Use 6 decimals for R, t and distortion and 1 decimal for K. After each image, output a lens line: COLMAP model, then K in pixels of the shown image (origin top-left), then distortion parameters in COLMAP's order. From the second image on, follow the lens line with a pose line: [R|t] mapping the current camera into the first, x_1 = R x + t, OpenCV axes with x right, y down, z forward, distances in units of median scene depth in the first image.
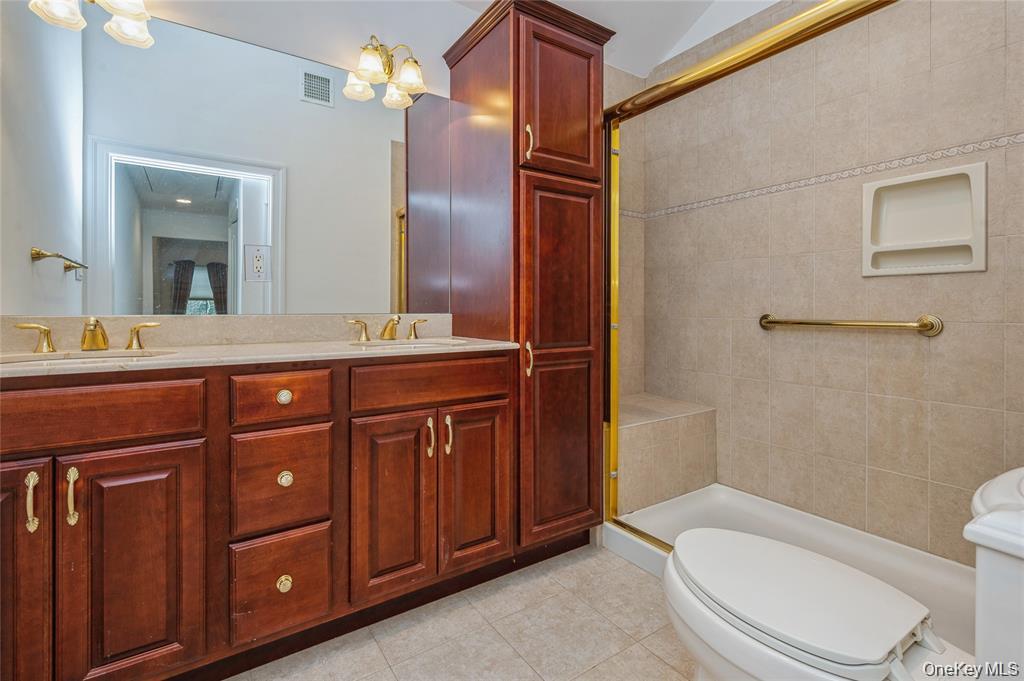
lens RADIAL K [[452.7, 0, 549.3], [0, 452.7, 319.9], [0, 0, 1]] dist [0.000788, -0.000290]
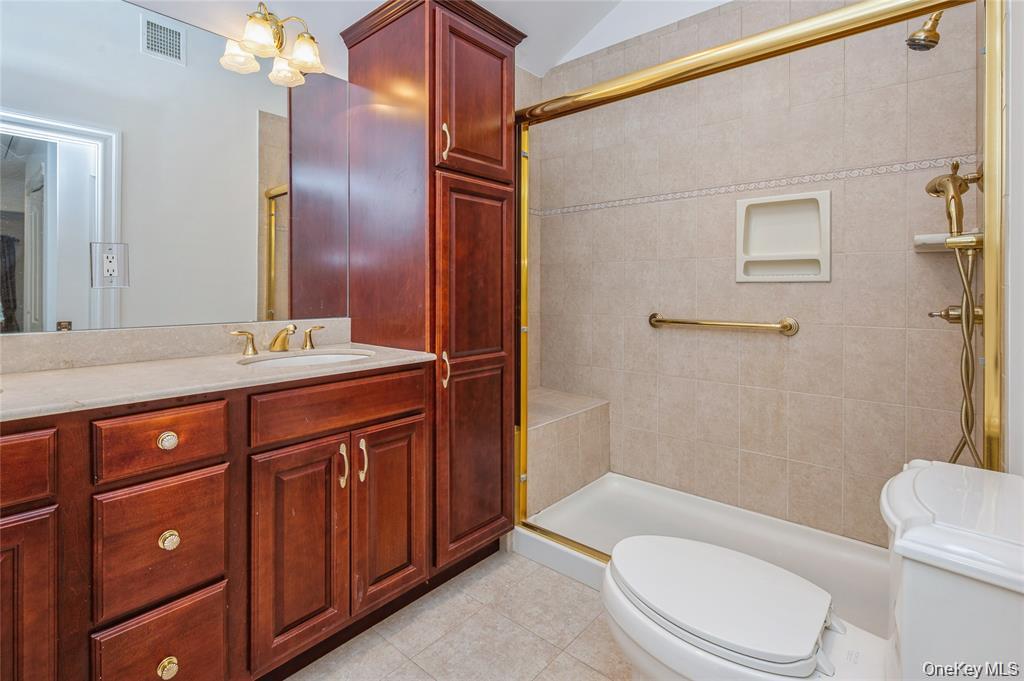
lens RADIAL K [[452.7, 0, 536.7], [0, 452.7, 305.5], [0, 0, 1]] dist [0.000788, -0.000290]
pose [[0.970669, 0.002425, 0.240409, -0.084333], [-0.002992, 0.999994, 0.001994, -0.049233], [-0.240402, -0.002655, 0.970670, 0.027266]]
